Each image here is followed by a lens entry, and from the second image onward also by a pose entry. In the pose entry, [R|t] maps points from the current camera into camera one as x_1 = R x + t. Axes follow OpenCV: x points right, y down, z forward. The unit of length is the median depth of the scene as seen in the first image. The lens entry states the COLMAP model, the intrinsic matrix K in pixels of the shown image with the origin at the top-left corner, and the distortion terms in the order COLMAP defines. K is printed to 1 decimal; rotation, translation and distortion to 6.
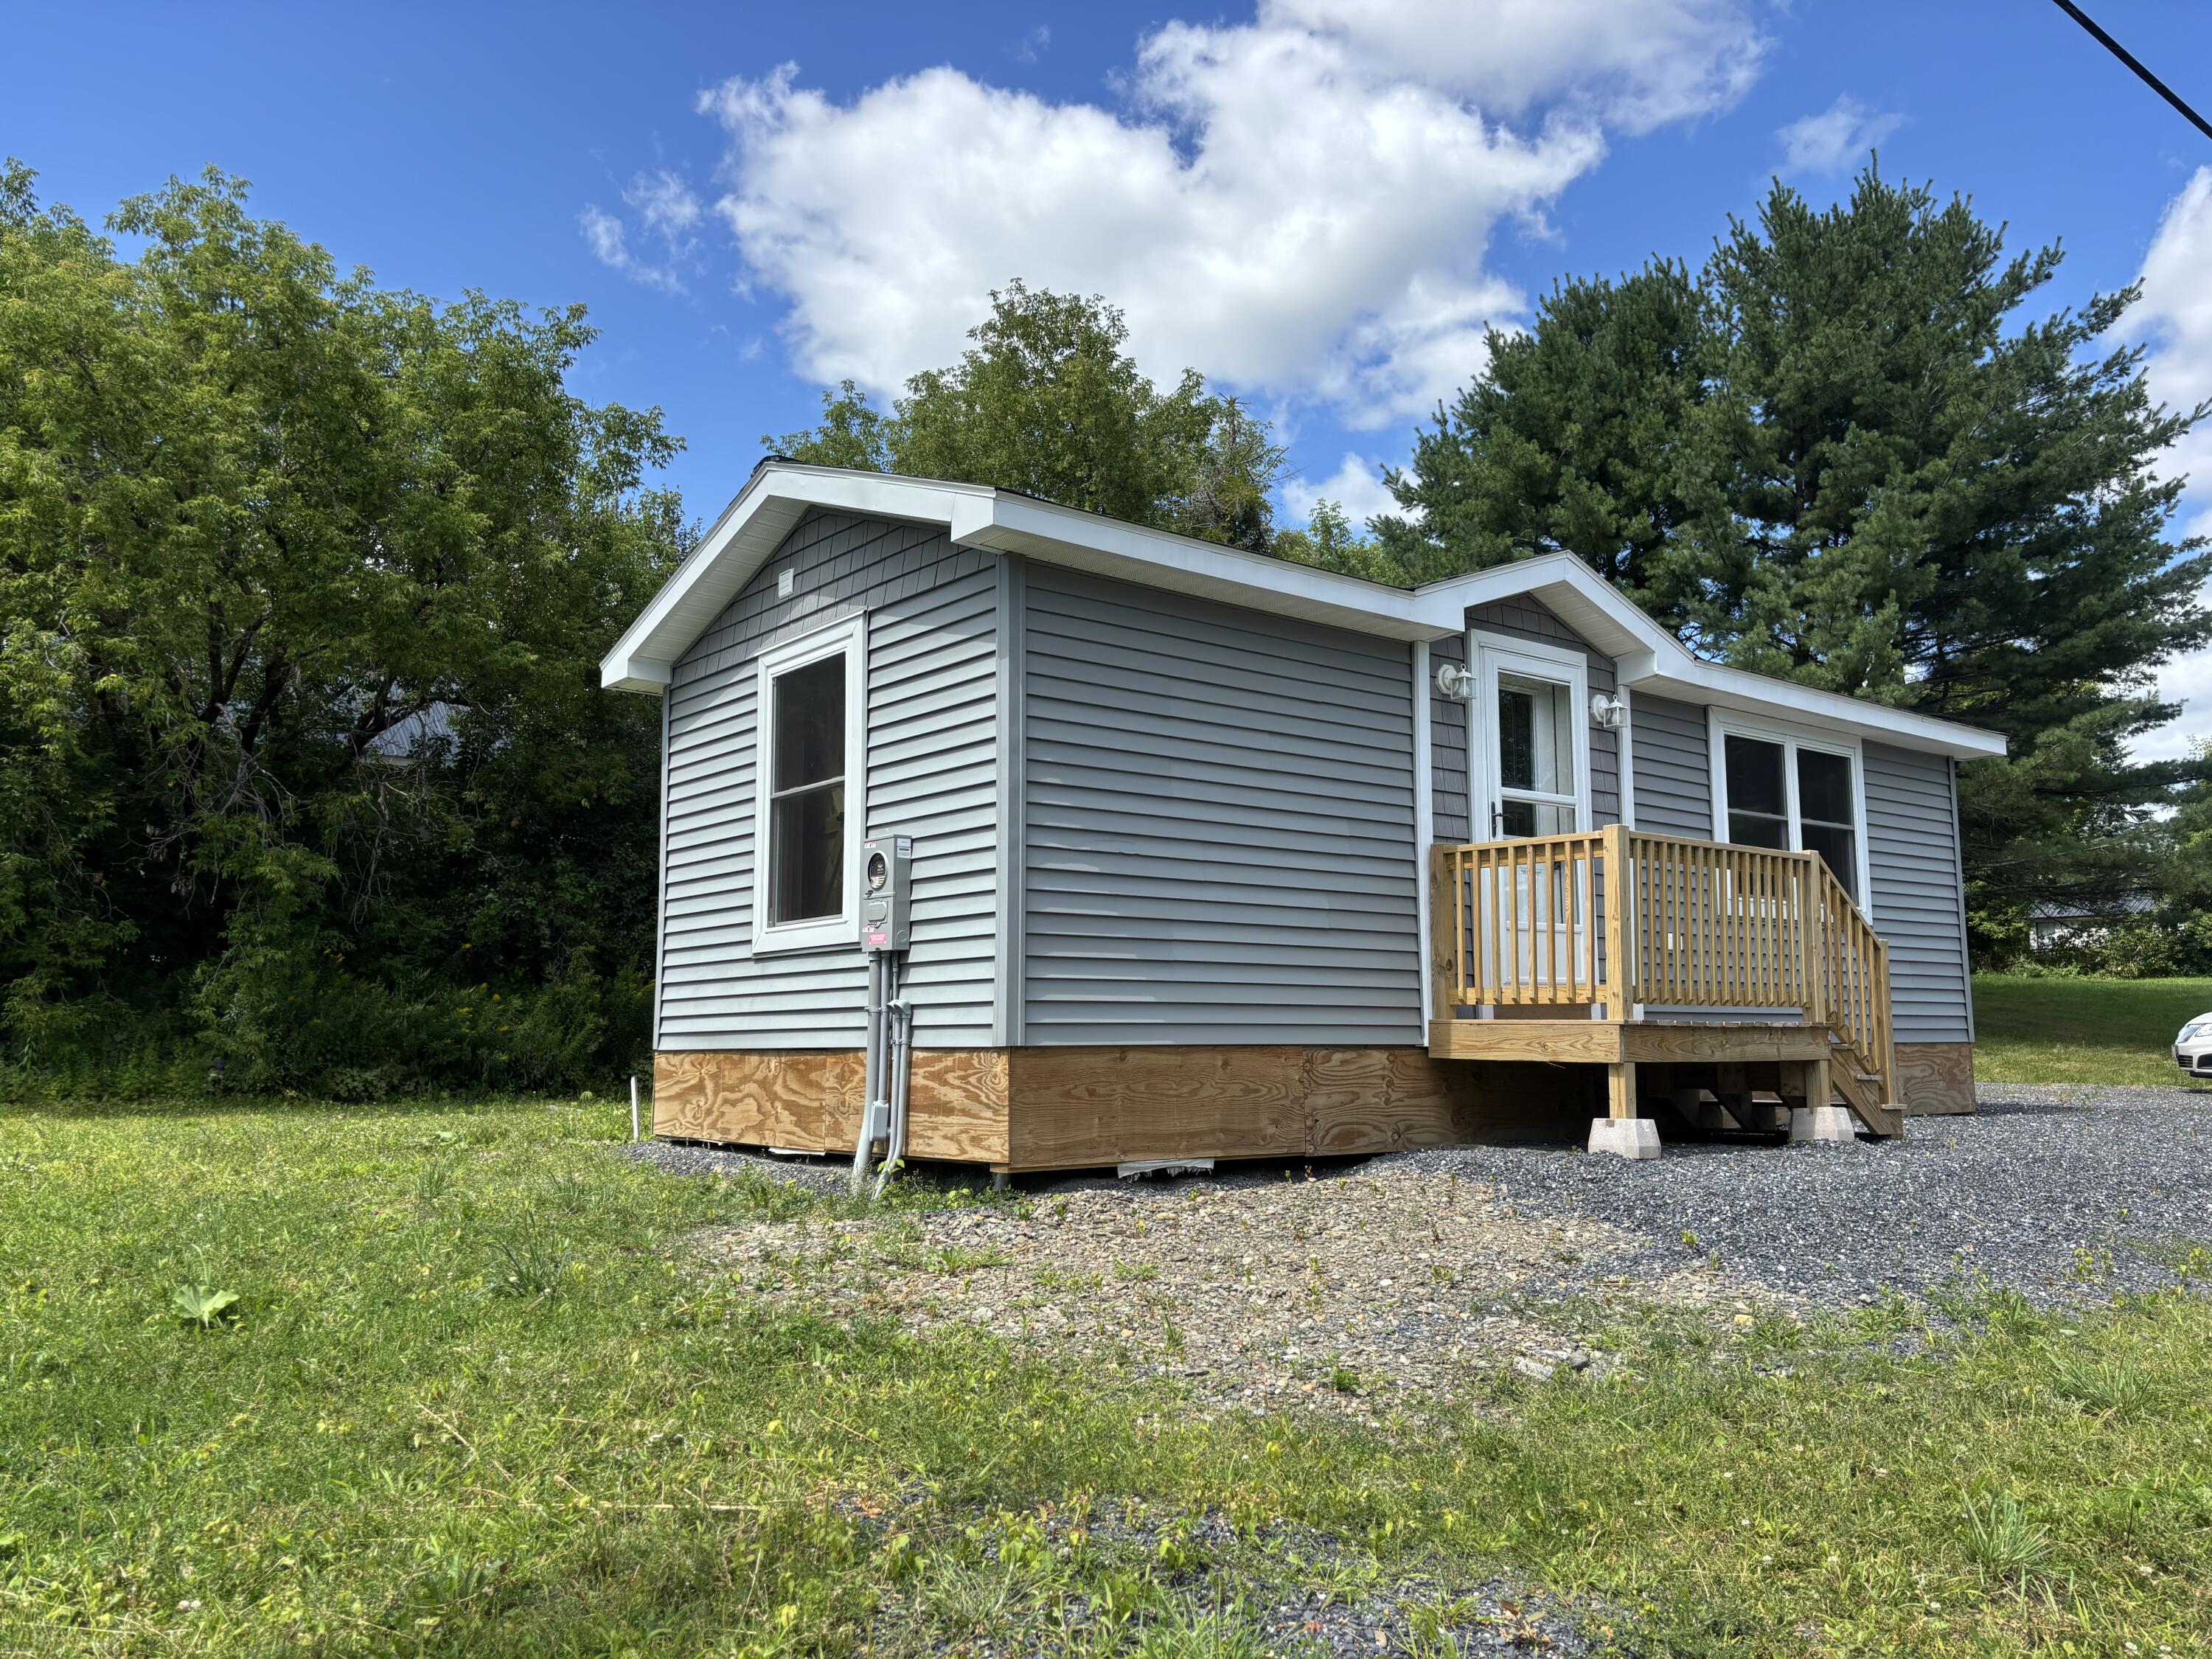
lens RADIAL K [[1685.3, 0, 1089.9], [0, 1685.3, 823.3], [0, 0, 1]] dist [0.037055, -0.021498]
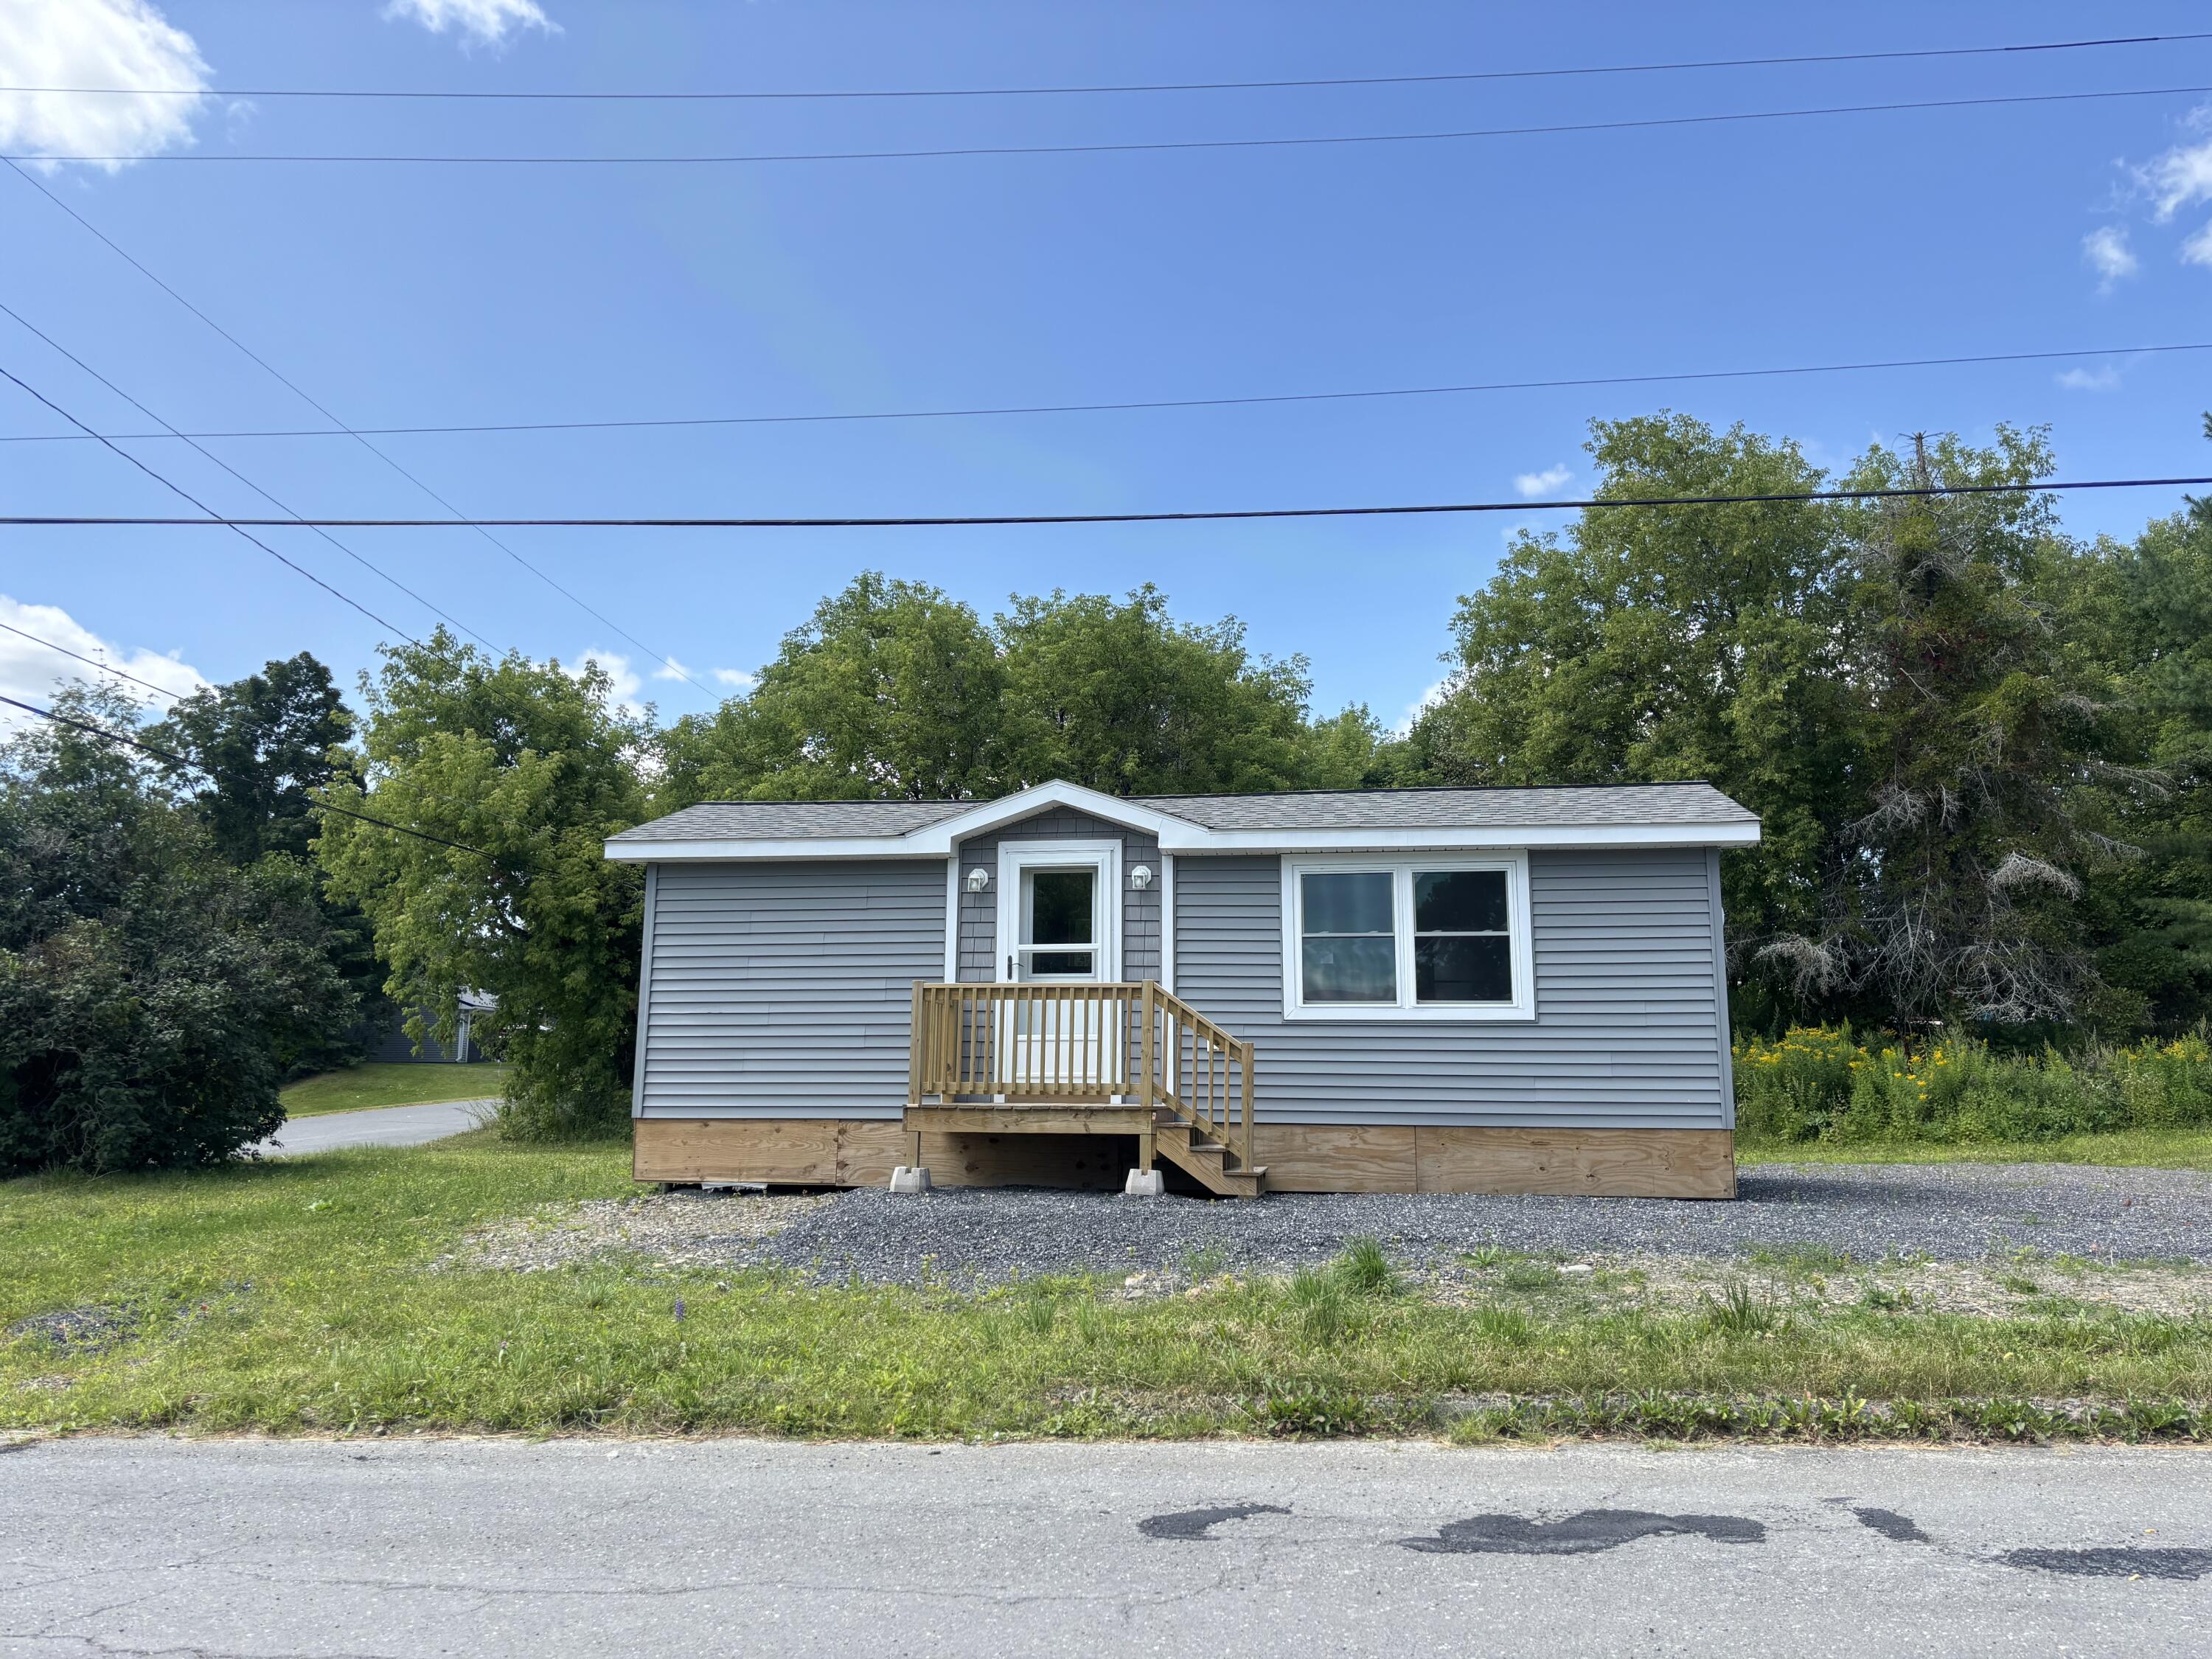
lens RADIAL K [[1685.3, 0, 1089.9], [0, 1685.3, 807.3], [0, 0, 1]] dist [0.037055, -0.021498]
pose [[0.681138, -0.123864, -0.721602, 1.370437], [0.084956, 0.992299, -0.090138, -0.003247], [0.727210, 0.000092, 0.686415, 0.025762]]
